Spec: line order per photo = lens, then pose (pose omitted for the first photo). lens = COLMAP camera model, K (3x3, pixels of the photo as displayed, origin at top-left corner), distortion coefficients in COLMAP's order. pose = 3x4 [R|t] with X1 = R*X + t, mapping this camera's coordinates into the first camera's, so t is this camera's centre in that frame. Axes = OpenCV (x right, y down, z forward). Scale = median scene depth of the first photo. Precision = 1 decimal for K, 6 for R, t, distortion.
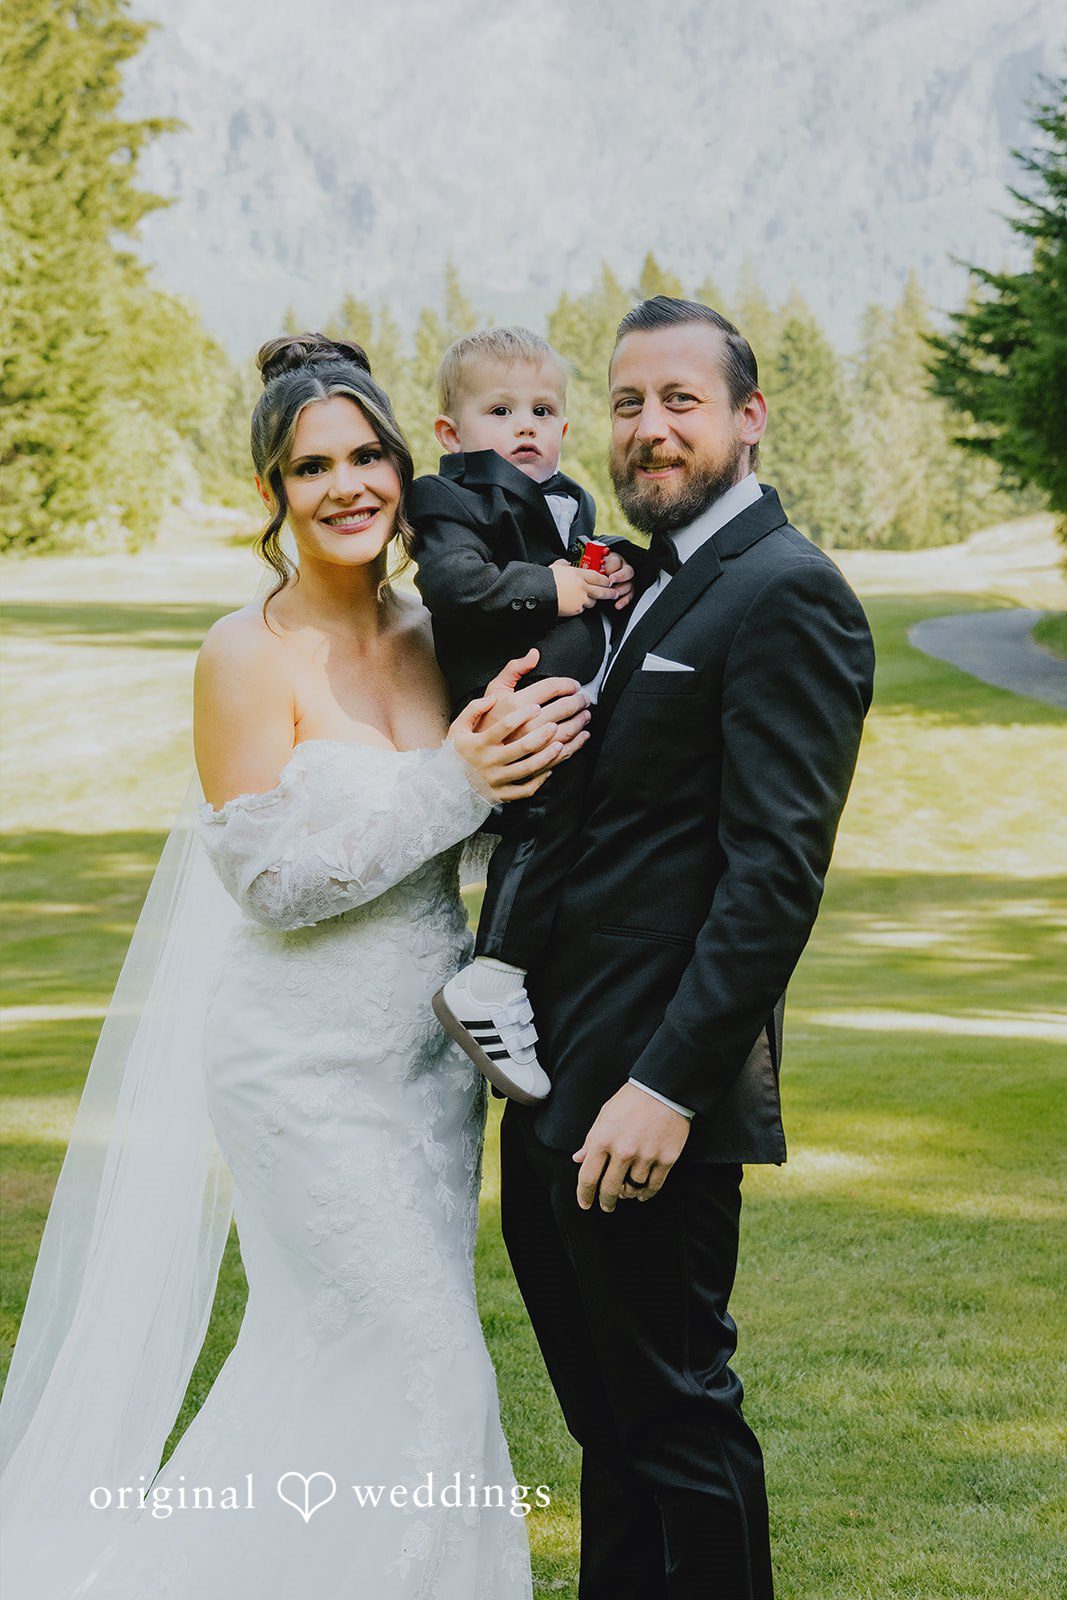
lens RADIAL K [[2310.8, 0, 436.3], [0, 2310.8, 801.8], [0, 0, 1]] dist [0.001643, -0.001624]
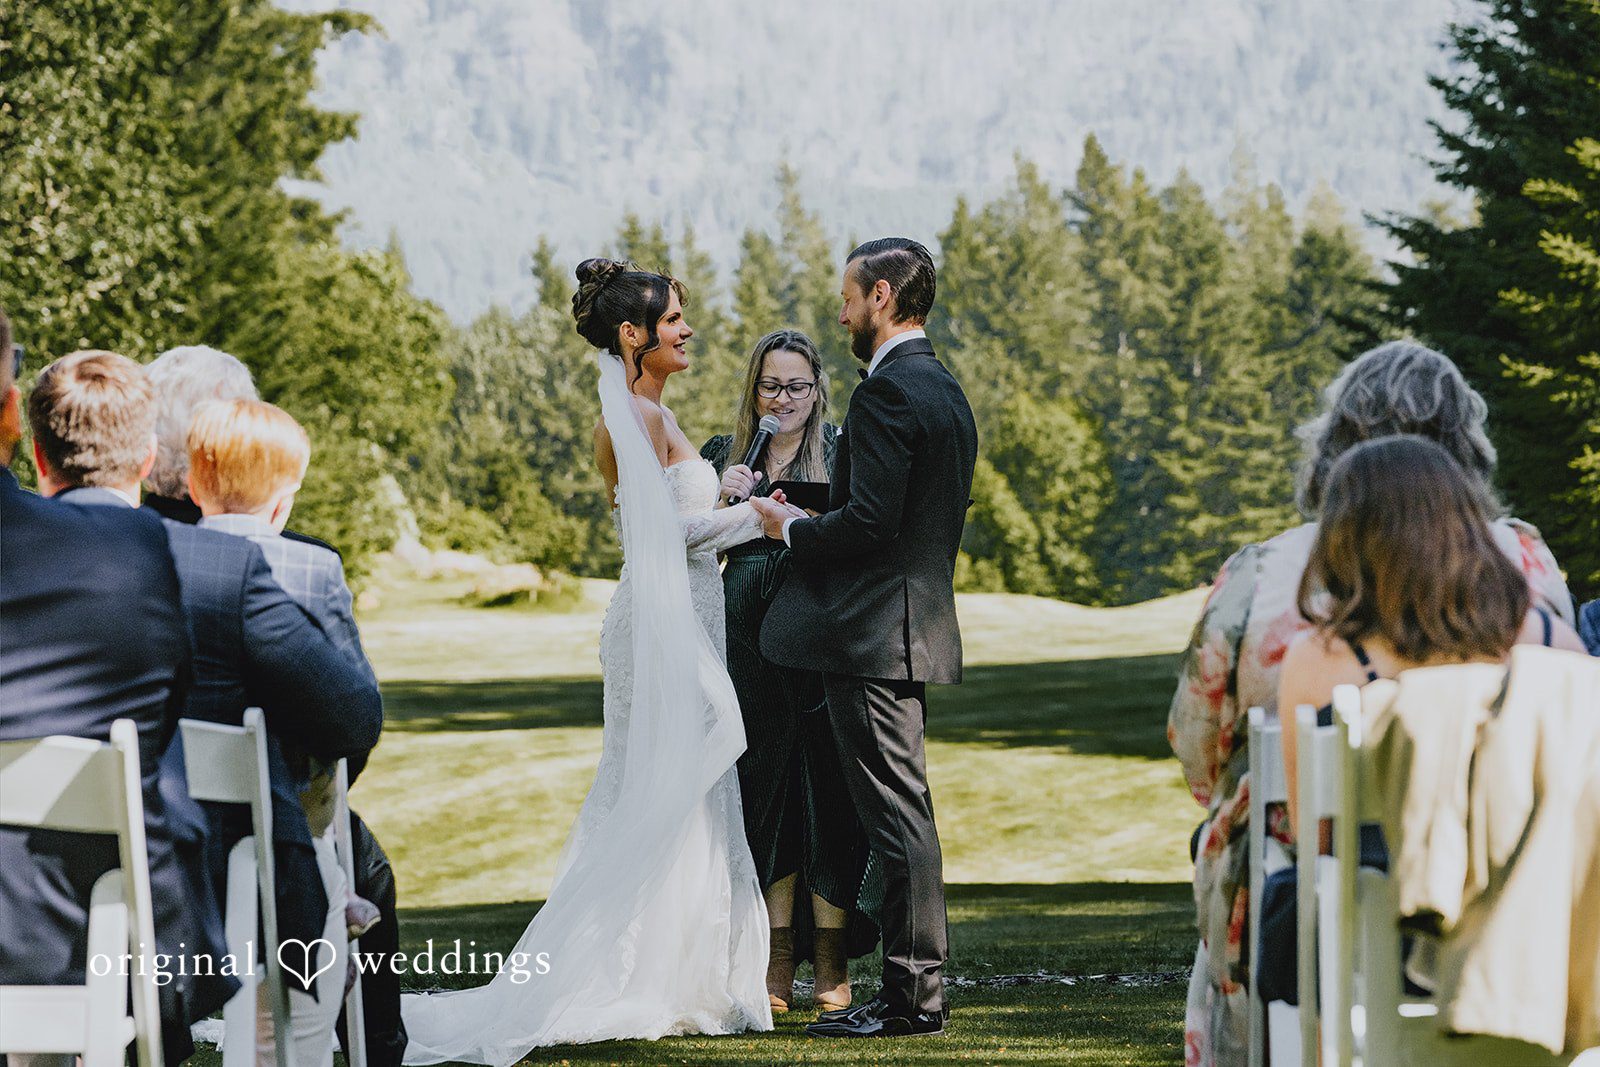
lens RADIAL K [[6183.2, 0, 800.0], [0, 6183.2, 533.5], [0, 0, 1]] dist [0.056212, 4.092038]
pose [[0.999142, -0.037089, -0.018409, 0.042751], [0.034555, 0.991832, -0.122780, 0.092646], [0.022813, 0.122039, 0.992263, -0.790025]]
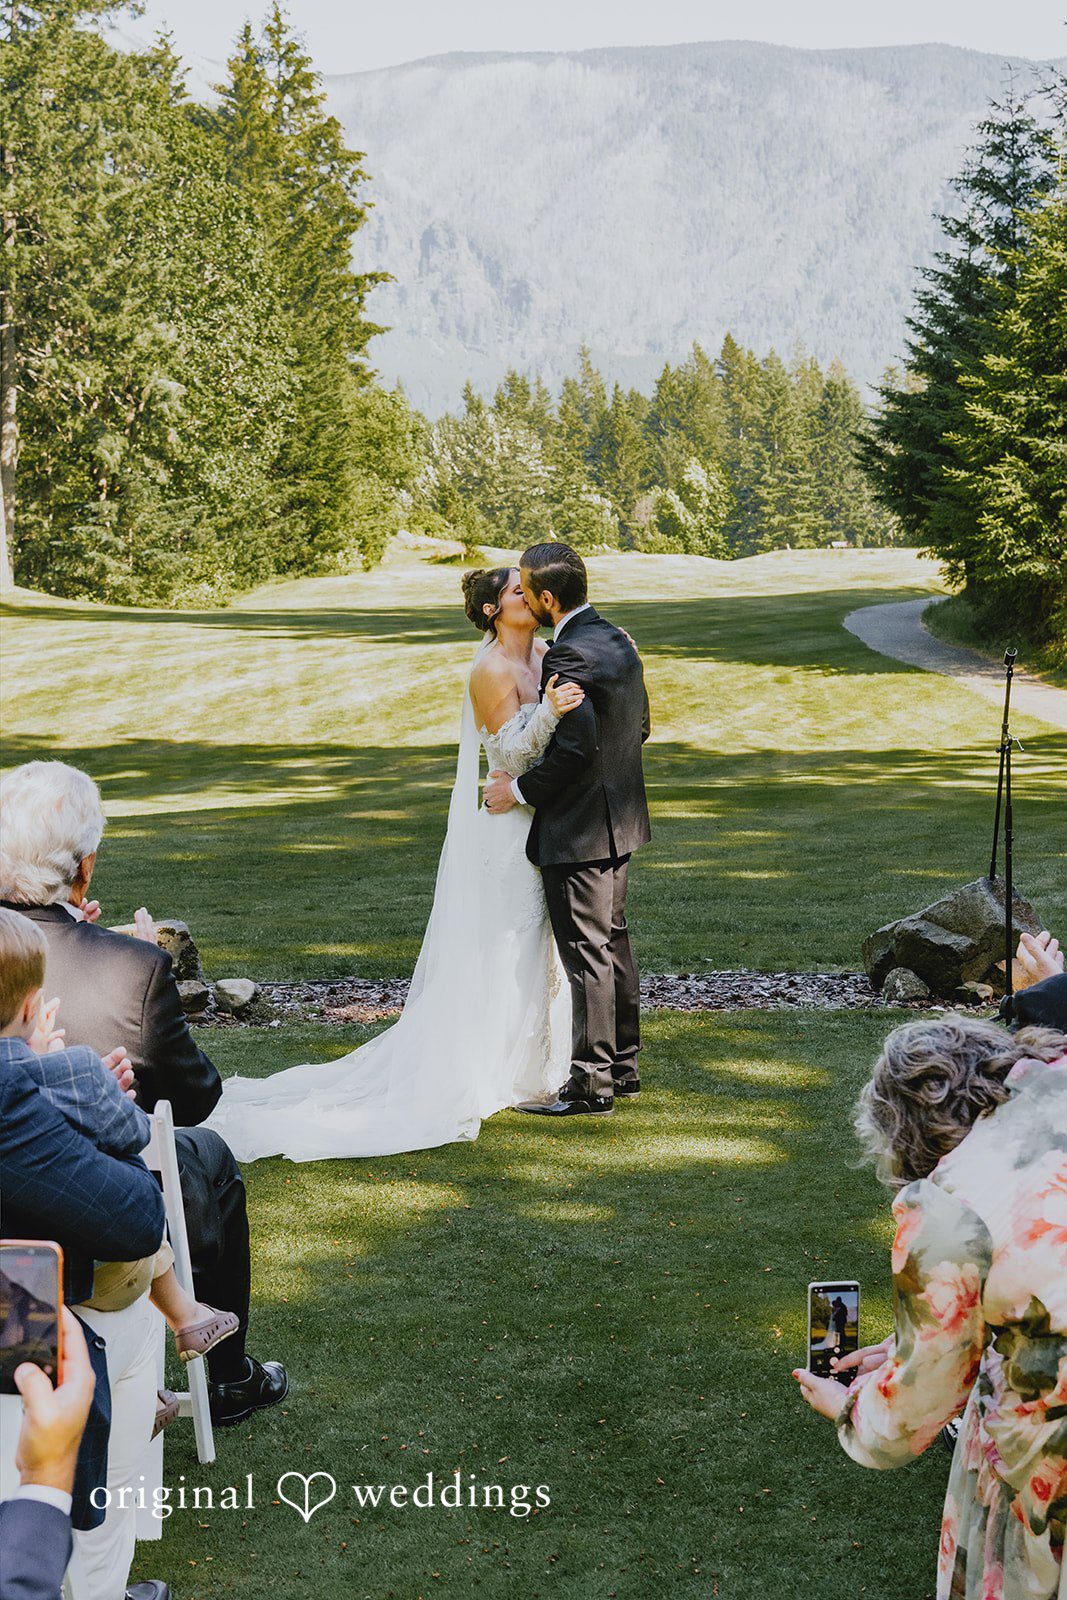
lens RADIAL K [[2428.2, 0, 485.3], [0, 2428.2, 800.0], [0, 0, 1]] dist [0.000932, -0.019312]
pose [[0.997761, -0.021299, -0.063395, 0.037340], [0.022270, 0.999645, 0.014648, 0.017950], [0.063060, -0.016027, 0.997881, -0.512092]]
